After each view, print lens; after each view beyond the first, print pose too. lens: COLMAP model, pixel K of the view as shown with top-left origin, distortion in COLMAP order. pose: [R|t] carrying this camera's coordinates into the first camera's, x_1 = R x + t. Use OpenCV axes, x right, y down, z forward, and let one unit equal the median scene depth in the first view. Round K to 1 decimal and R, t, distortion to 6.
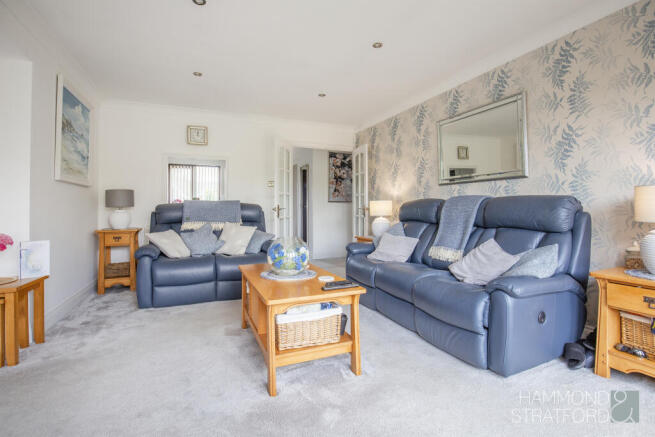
lens RADIAL K [[307.5, 0, 312.4], [0, 307.5, 209.6], [0, 0, 1]] dist [-0.014082, 0.000006]
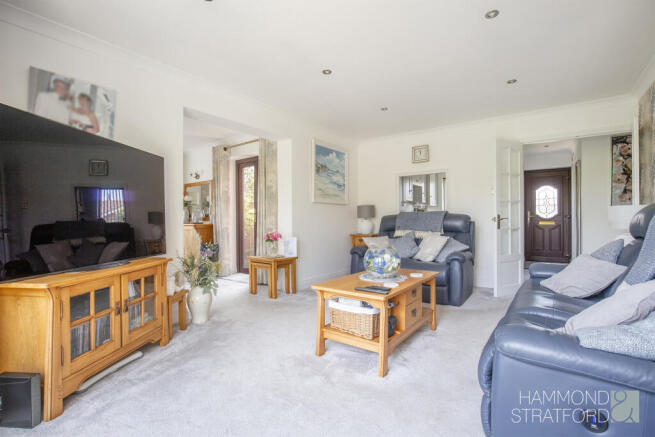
lens RADIAL K [[307.5, 0, 330.1], [0, 307.5, 220.9], [0, 0, 1]] dist [-0.014082, 0.000006]
pose [[0.509316, 0.004830, -0.860566, 0.492142], [0.000527, 0.999982, 0.005924, -0.002697], [0.860579, -0.003471, 0.509304, 0.156376]]
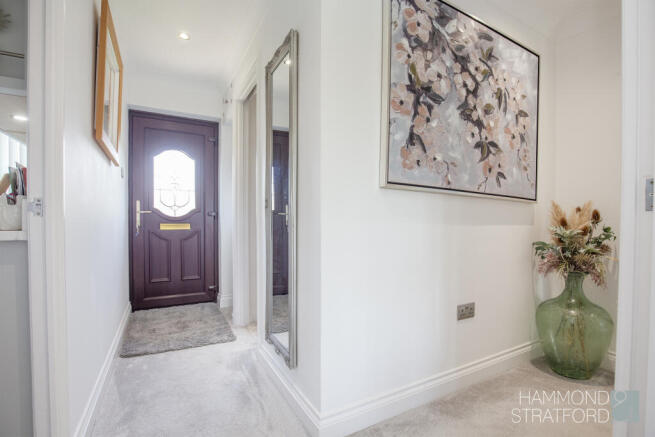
lens RADIAL K [[307.5, 0, 329.6], [0, 307.5, 224.2], [0, 0, 1]] dist [-0.014082, 0.000006]
pose [[0.994951, 0.005846, 0.100189, -0.019303], [-0.006543, 0.999957, 0.006634, 0.004409], [-0.100146, -0.007257, 0.994946, 1.184190]]
